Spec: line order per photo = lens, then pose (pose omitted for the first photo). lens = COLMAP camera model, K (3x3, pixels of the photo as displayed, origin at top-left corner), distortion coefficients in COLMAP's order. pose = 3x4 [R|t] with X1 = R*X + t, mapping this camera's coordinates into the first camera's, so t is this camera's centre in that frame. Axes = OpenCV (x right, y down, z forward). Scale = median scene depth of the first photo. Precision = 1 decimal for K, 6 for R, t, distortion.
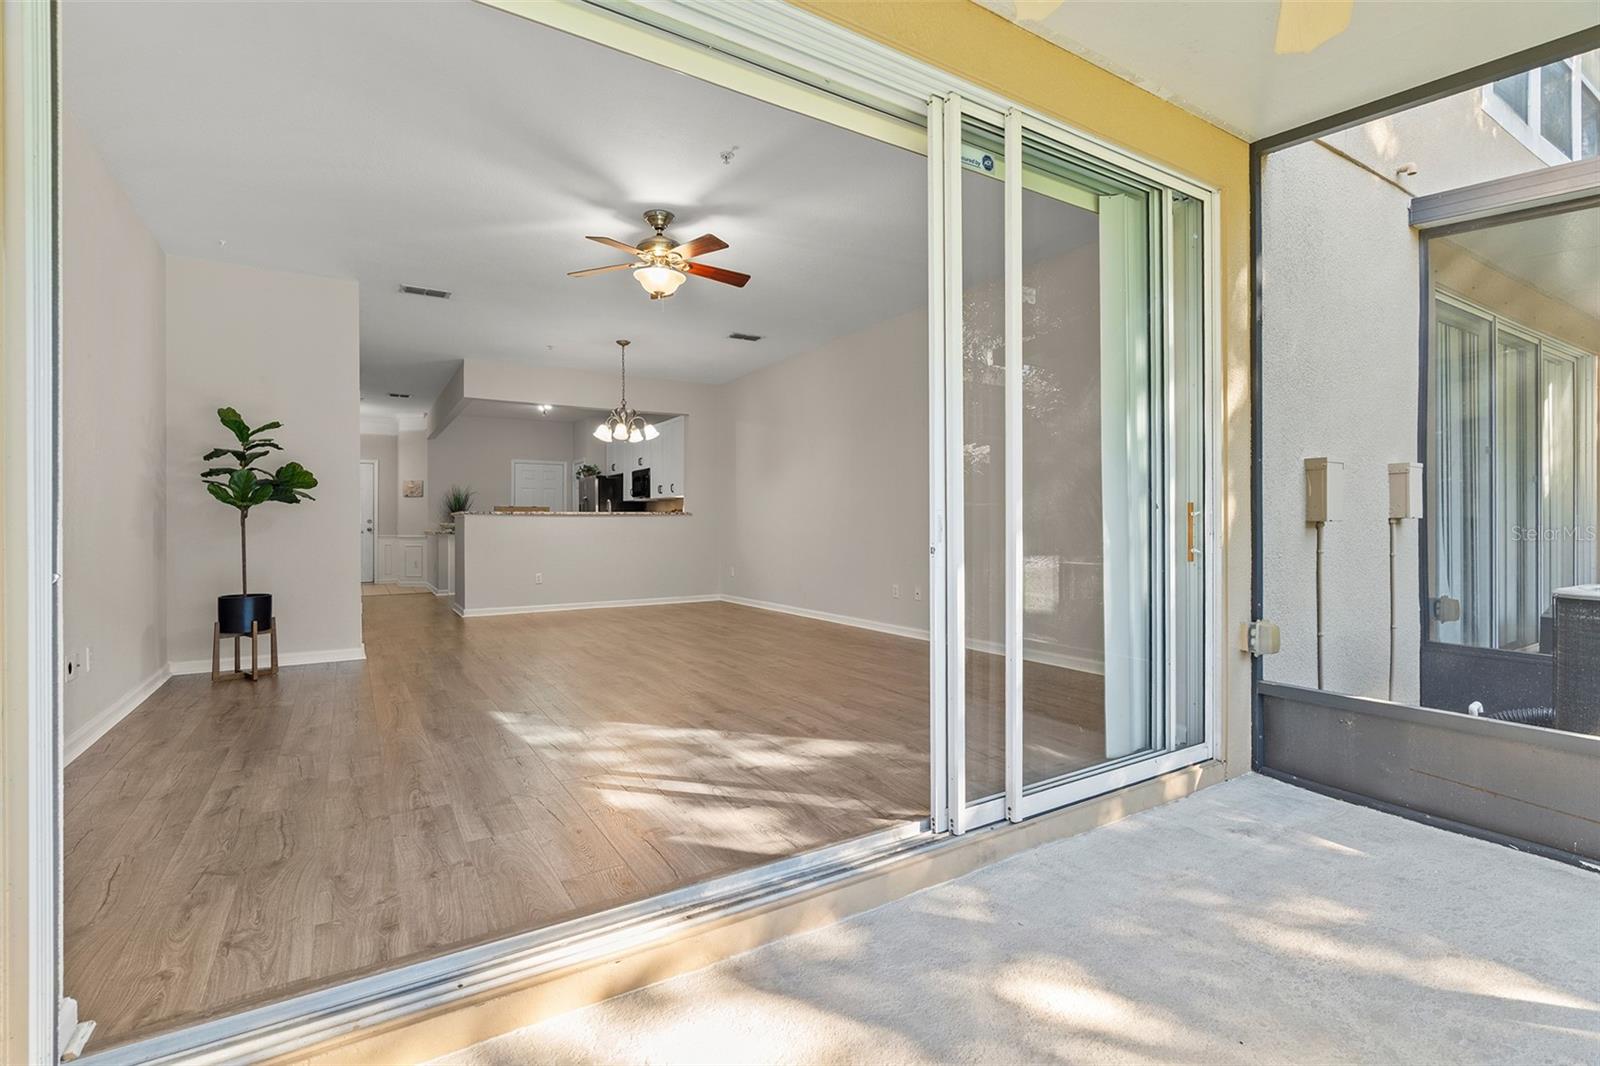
lens RADIAL K [[719.7, 0, 800.1], [0, 719.7, 526.7], [0, 0, 1]] dist [-0.005755, 0.001582]
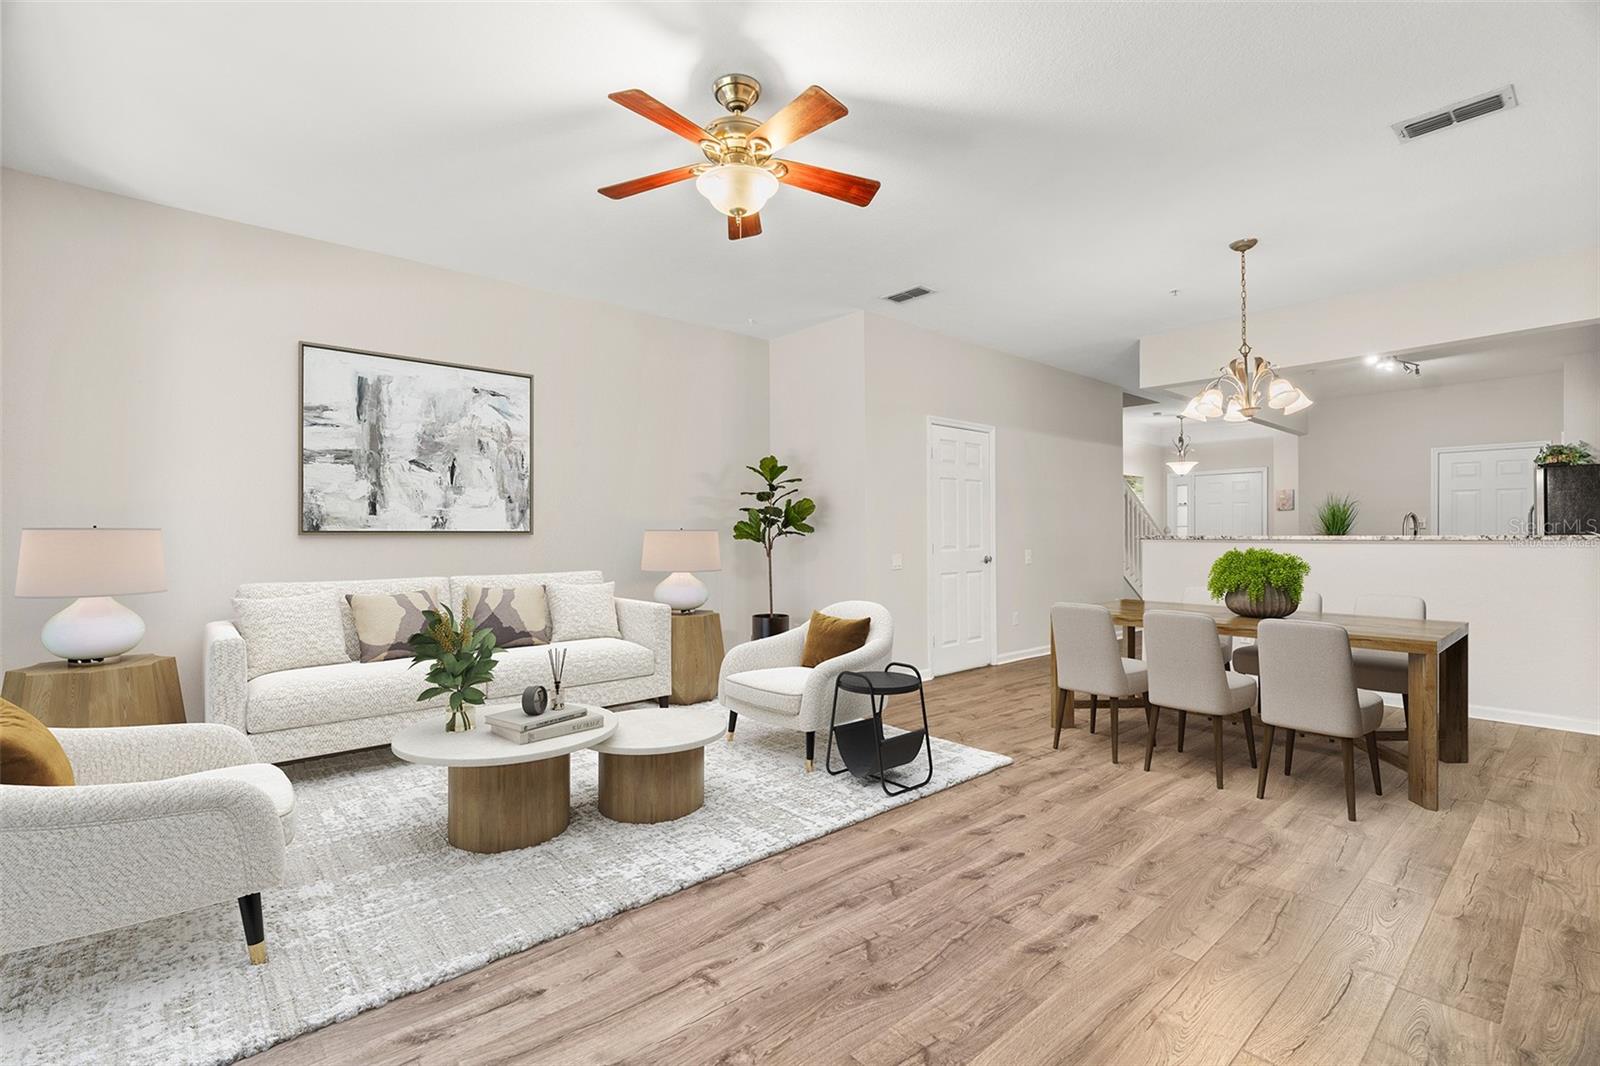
lens RADIAL K [[719.7, 0, 787.4], [0, 719.7, 525.1], [0, 0, 1]] dist [-0.005755, 0.001582]
pose [[0.163686, -0.007430, -0.986485, 0.367894], [-0.006587, 0.999941, -0.008624, -0.039399], [0.986491, 0.007909, 0.163627, 0.799848]]
